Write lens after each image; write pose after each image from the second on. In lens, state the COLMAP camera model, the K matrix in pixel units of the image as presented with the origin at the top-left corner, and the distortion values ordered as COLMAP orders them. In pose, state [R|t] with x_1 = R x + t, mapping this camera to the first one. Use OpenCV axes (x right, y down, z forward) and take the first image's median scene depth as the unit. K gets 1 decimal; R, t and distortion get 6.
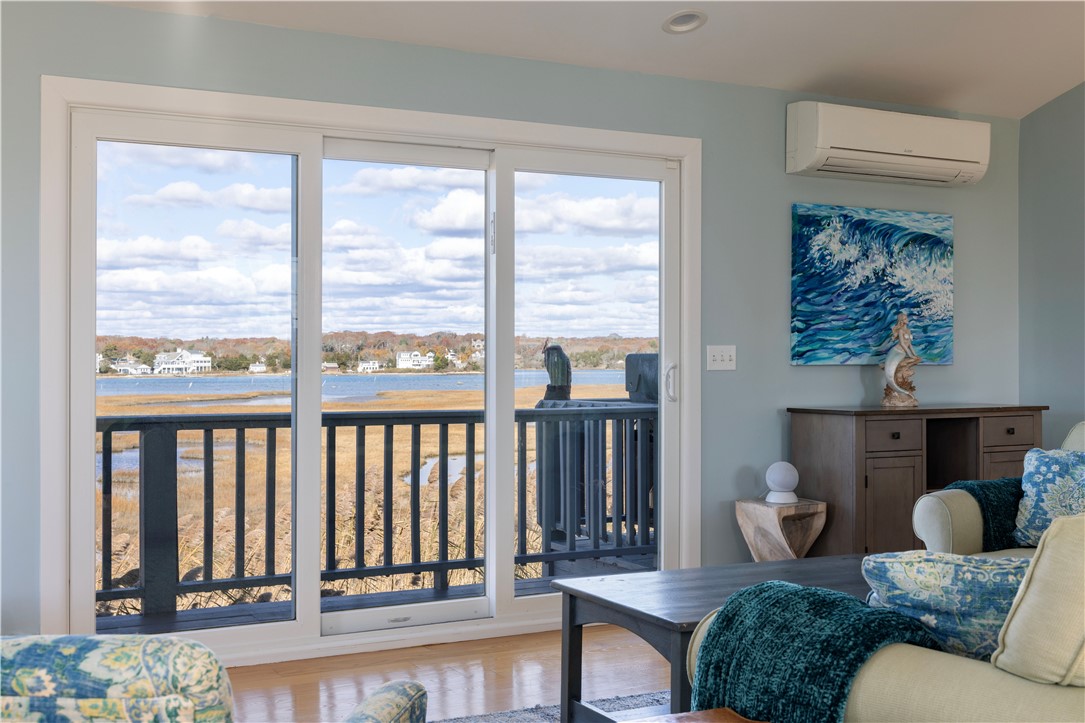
lens RADIAL K [[1267.1, 0, 535.0], [0, 1267.1, 353.3], [0, 0, 1]] dist [-0.020159, 0.000000]
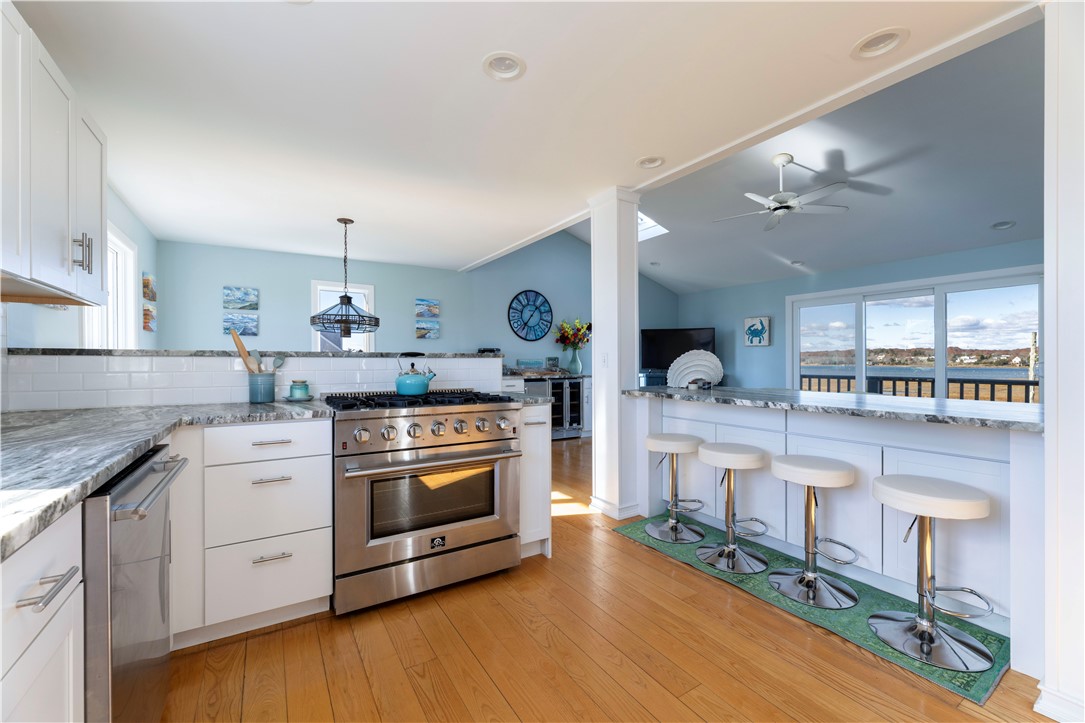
lens RADIAL K [[437.1, 0, 539.1], [0, 437.1, 362.5], [0, 0, 1]] dist [0.002516, -0.000732]
pose [[0.063485, 0.004292, -0.997974, 0.828996], [0.007323, 0.999962, 0.004766, 0.000154], [0.997956, -0.007611, 0.063451, 0.021604]]
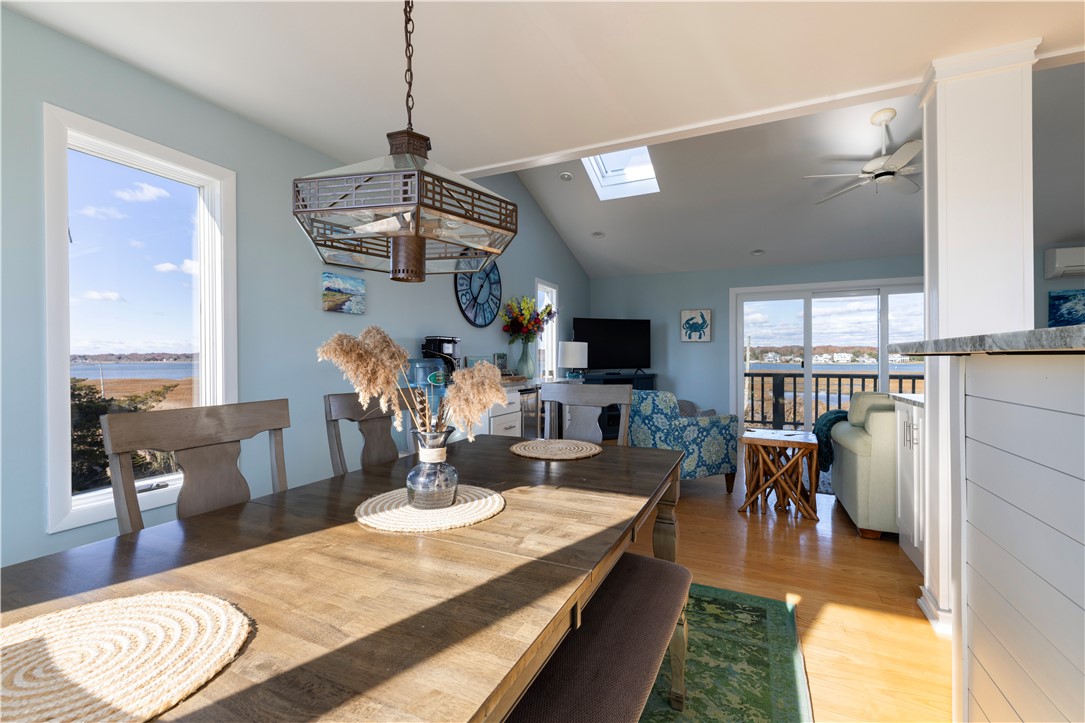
lens RADIAL K [[465.3, 0, 536.0], [0, 465.3, 359.5], [0, 0, 1]] dist [-0.000483, -0.000985]
pose [[0.596630, 0.001905, -0.802515, 0.337614], [0.007210, 0.999944, 0.007734, -0.003606], [0.802484, -0.010401, 0.596582, -0.310127]]
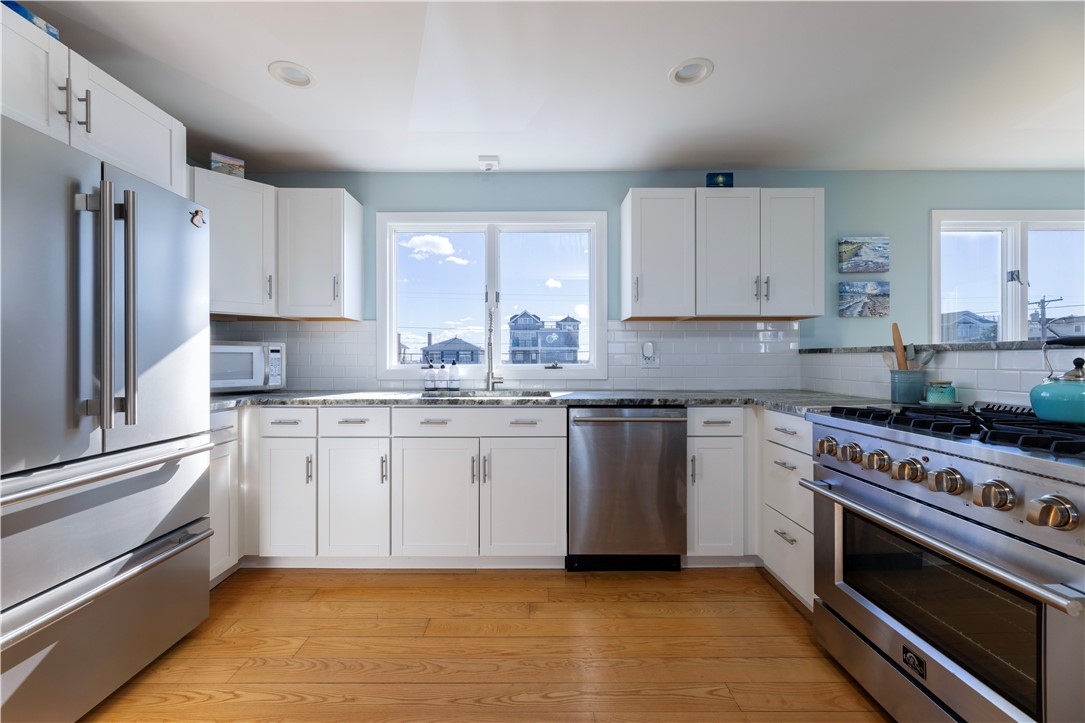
lens RADIAL K [[437.1, 0, 534.8], [0, 437.1, 360.7], [0, 0, 1]] dist [0.002516, -0.000732]
pose [[-0.880421, 0.003724, 0.474178, 0.517461], [0.001471, 0.999986, -0.005122, 0.003428], [-0.474191, -0.003812, -0.880414, 0.242716]]
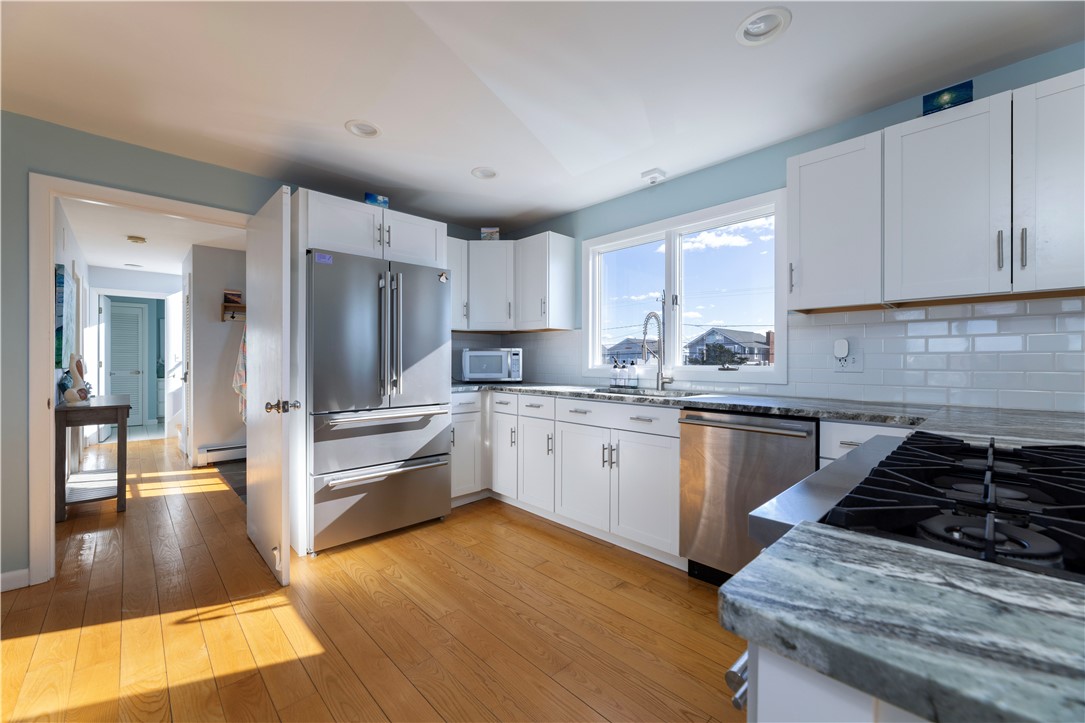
lens RADIAL K [[437.1, 0, 538.9], [0, 437.1, 361.6], [0, 0, 1]] dist [0.002516, -0.000732]
pose [[-0.259427, 0.000626, 0.965763, 0.332537], [-0.005443, 0.999983, -0.002110, 0.002694], [-0.965747, -0.005804, -0.259419, 0.108122]]
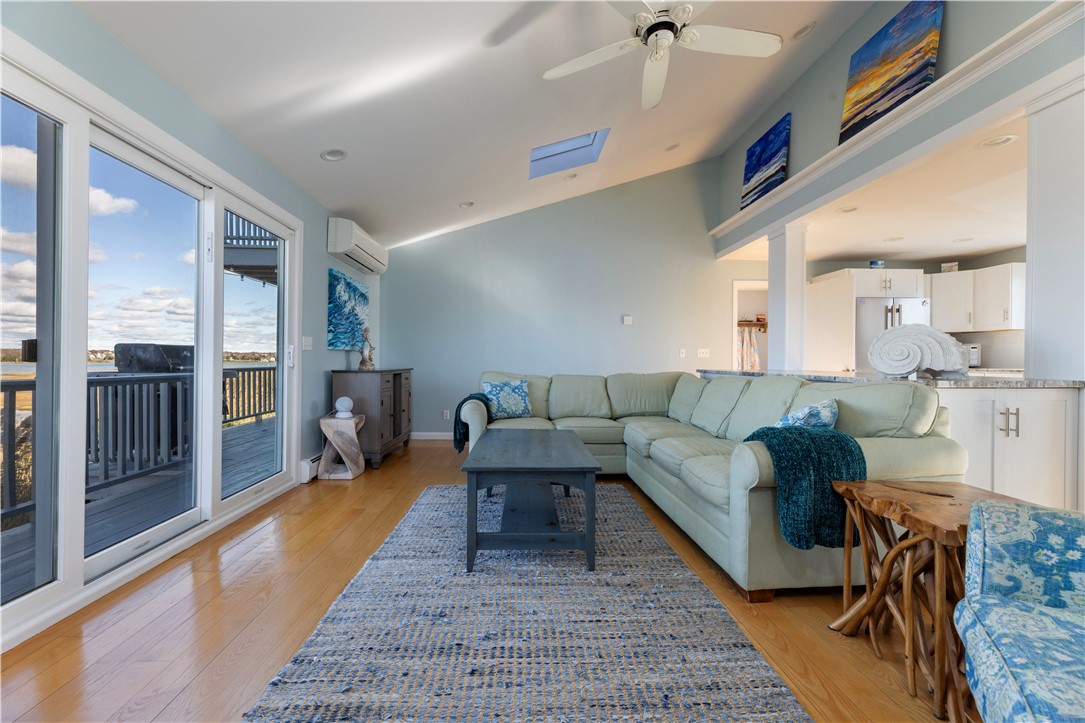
lens RADIAL K [[437.1, 0, 537.9], [0, 437.1, 362.5], [0, 0, 1]] dist [0.002516, -0.000732]
pose [[0.427189, -0.000333, 0.904162, -0.285522], [-0.008227, 0.999957, 0.004255, 0.025568], [-0.904125, -0.009256, 0.427168, 0.418816]]
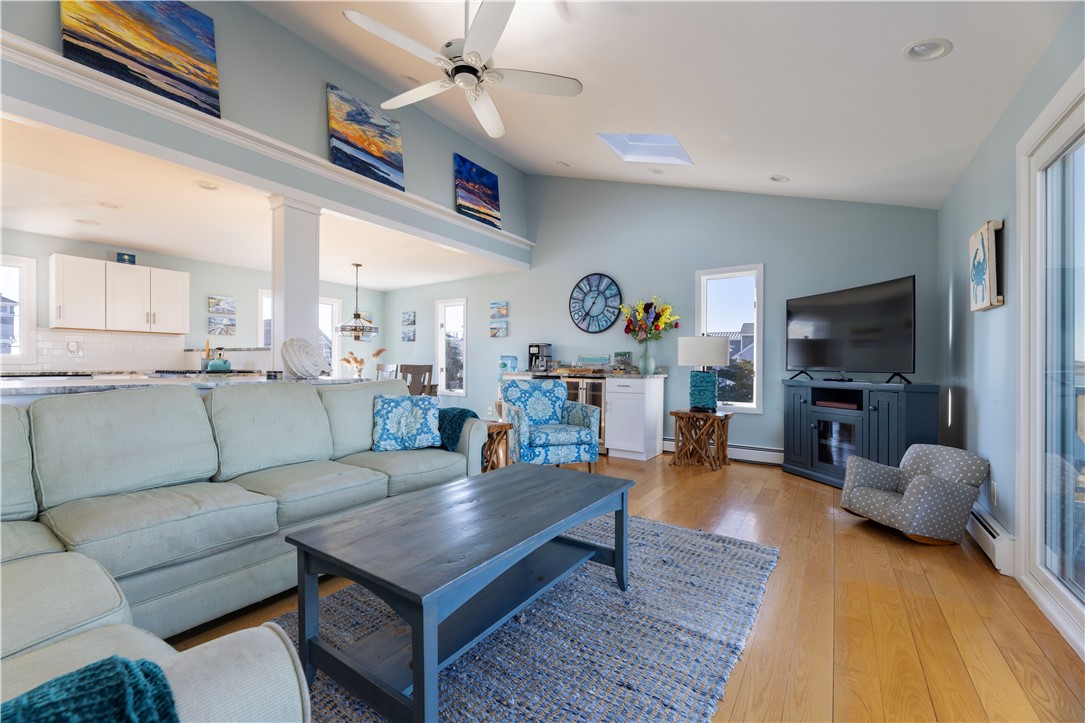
lens RADIAL K [[437.1, 0, 537.8], [0, 437.1, 367.9], [0, 0, 1]] dist [0.002516, -0.000732]
pose [[-0.888279, 0.000045, -0.459304, 0.234993], [-0.003375, 0.999972, 0.006627, 0.020835], [0.459292, 0.007437, -0.888254, 0.896165]]
